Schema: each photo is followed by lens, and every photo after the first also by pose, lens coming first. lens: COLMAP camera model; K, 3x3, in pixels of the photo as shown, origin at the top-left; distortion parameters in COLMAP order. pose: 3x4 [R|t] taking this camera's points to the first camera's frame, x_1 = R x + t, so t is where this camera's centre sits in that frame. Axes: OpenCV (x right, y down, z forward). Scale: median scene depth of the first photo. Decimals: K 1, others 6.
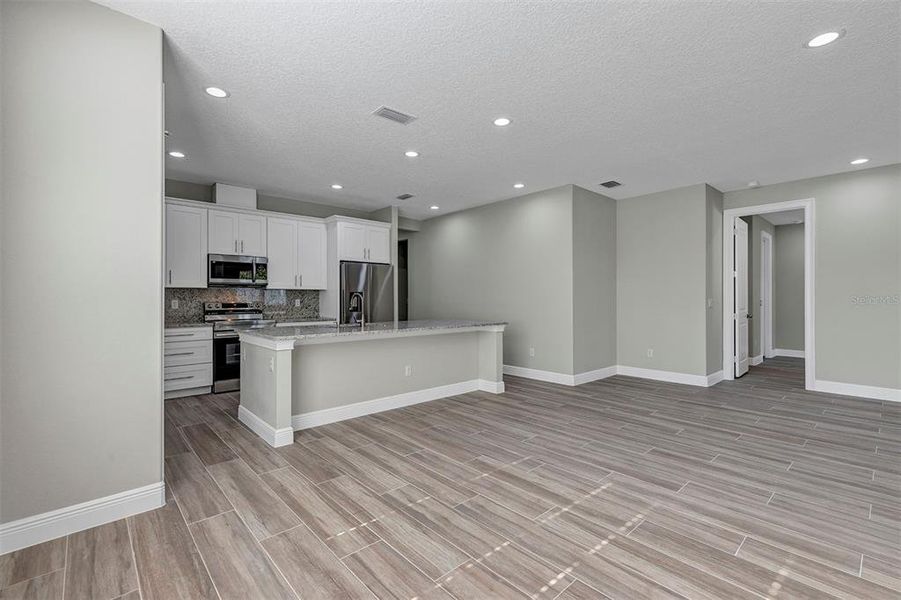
lens RADIAL K [[405.2, 0, 445.5], [0, 405.2, 297.6], [0, 0, 1]] dist [0.011139, -0.000370]
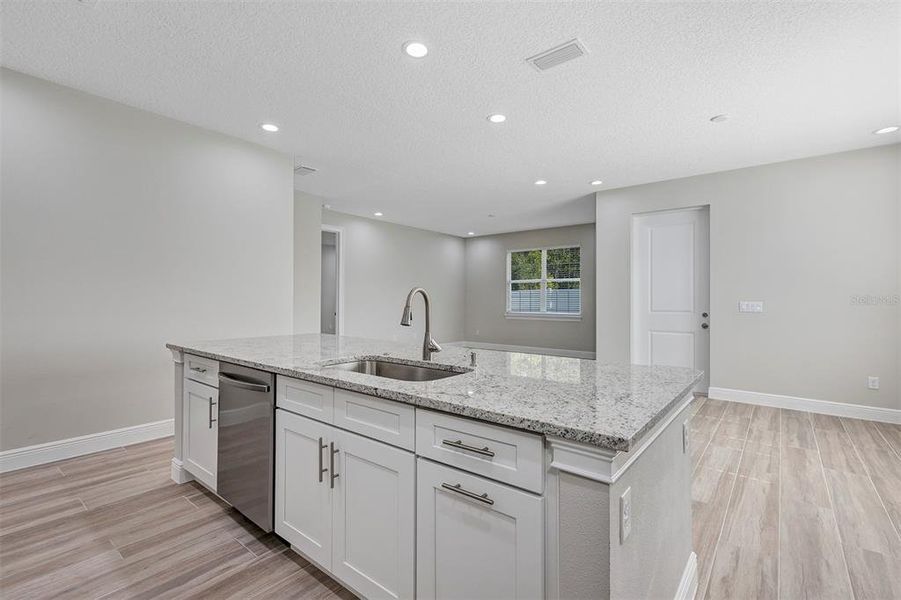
lens RADIAL K [[405.2, 0, 451.3], [0, 405.2, 297.7], [0, 0, 1]] dist [0.011139, -0.000370]
pose [[-0.159900, 0.006384, 0.987113, -0.540051], [-0.009488, 0.999923, -0.008004, 0.003819], [-0.987088, -0.010645, -0.159827, 0.847558]]
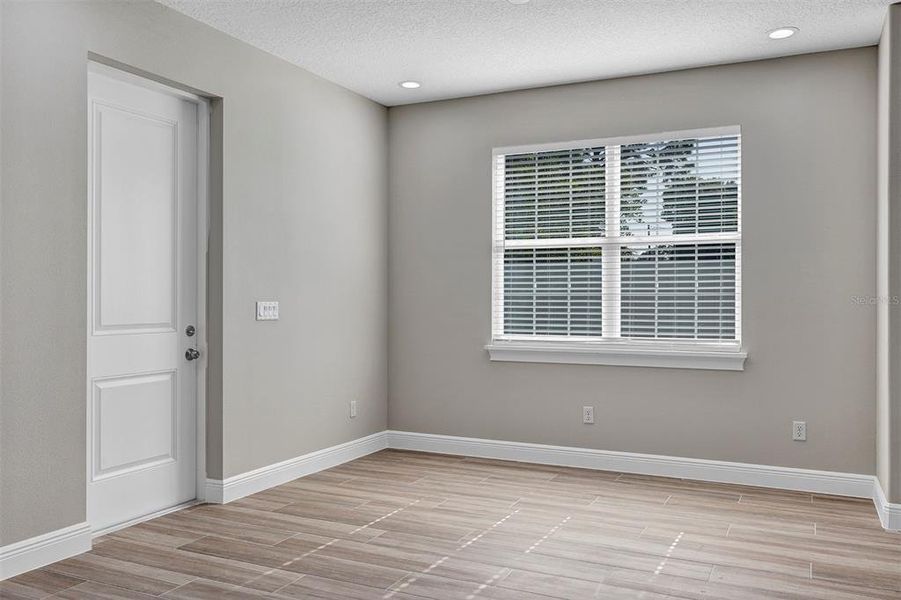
lens RADIAL K [[722.7, 0, 449.0], [0, 722.7, 299.2], [0, 0, 1]] dist [0.009279, -0.012775]
pose [[-0.929680, -0.000535, -0.368368, 0.358205], [0.001957, 0.999978, -0.006391, 0.002369], [0.368363, -0.006662, -0.929658, 0.943024]]
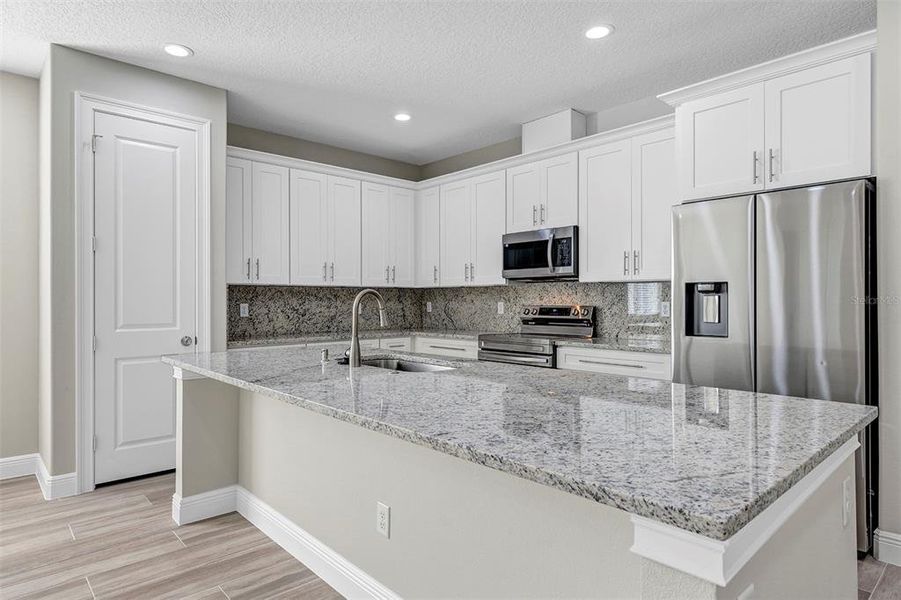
lens RADIAL K [[519.1, 0, 441.8], [0, 519.1, 302.1], [0, 0, 1]] dist [0.006763, -0.001104]
pose [[-0.001045, 0.005260, -0.999986, 0.281603], [0.006061, 0.999968, 0.005254, 0.000065], [0.999981, -0.006055, -0.001077, 0.882623]]
